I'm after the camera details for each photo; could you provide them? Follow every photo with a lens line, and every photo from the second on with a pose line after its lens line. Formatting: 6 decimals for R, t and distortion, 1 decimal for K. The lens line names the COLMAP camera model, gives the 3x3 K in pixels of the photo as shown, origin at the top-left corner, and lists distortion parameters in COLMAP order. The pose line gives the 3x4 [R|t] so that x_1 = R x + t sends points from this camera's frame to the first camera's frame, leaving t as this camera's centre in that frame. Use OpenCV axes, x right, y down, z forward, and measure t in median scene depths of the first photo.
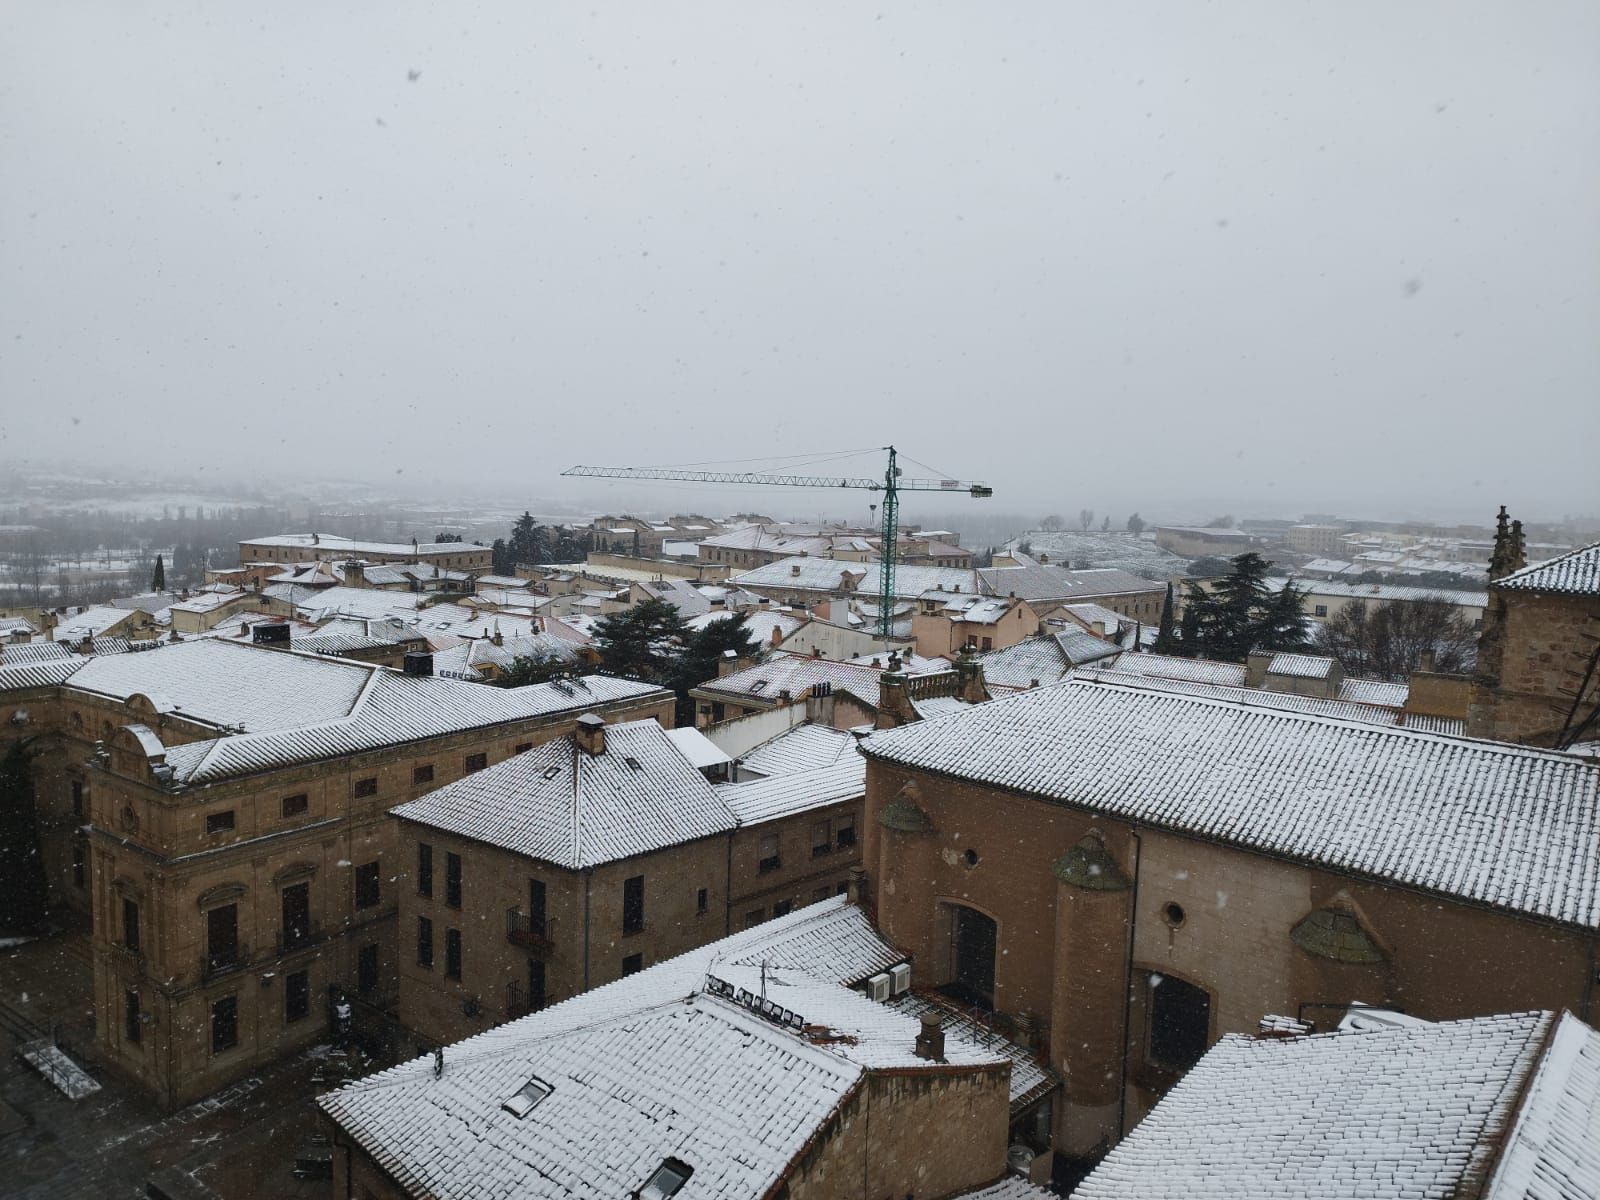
lens RADIAL K [[1121.9, 0, 800.0], [0, 1121.9, 600.0], [0, 0, 1]] dist [0.051585, -0.041934]
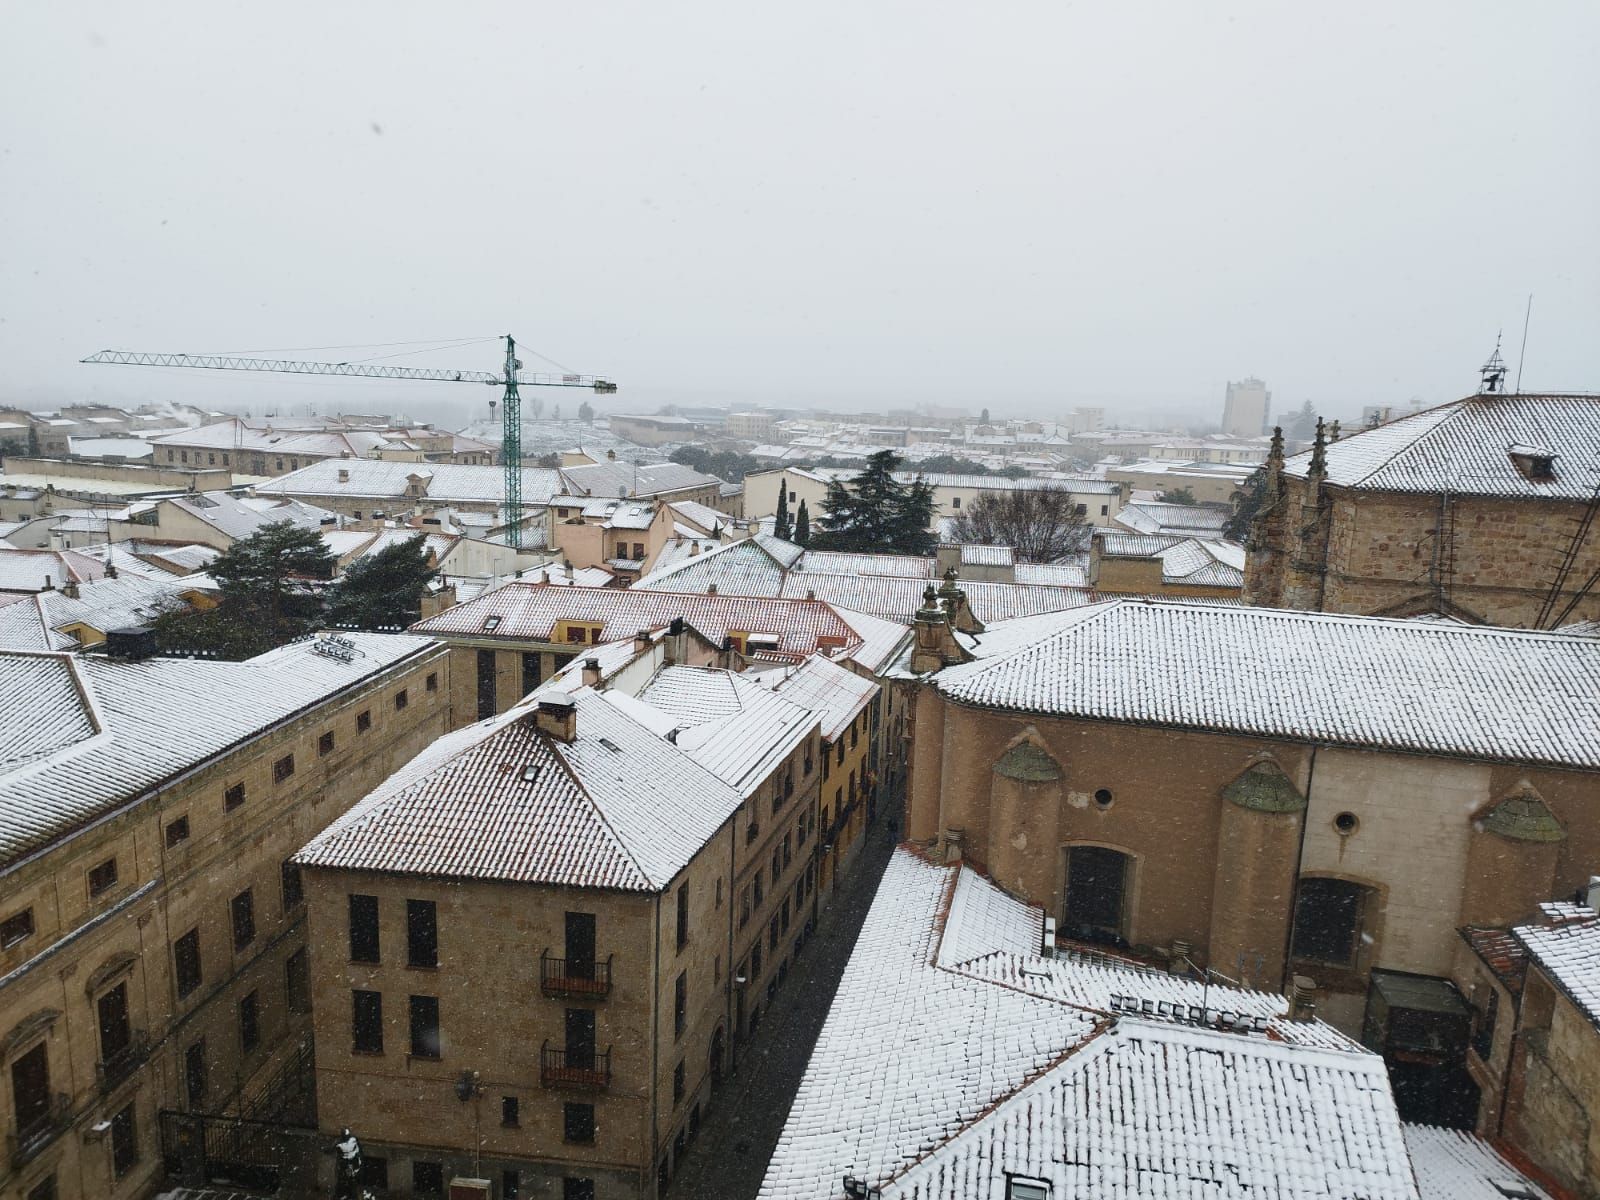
lens RADIAL K [[1121.9, 0, 800.0], [0, 1121.9, 600.0], [0, 0, 1]] dist [0.051585, -0.041934]
pose [[0.875365, -0.085785, 0.475791, -0.318287], [0.038155, 0.993321, 0.108897, -0.033230], [-0.481955, -0.077171, 0.872791, 0.180561]]
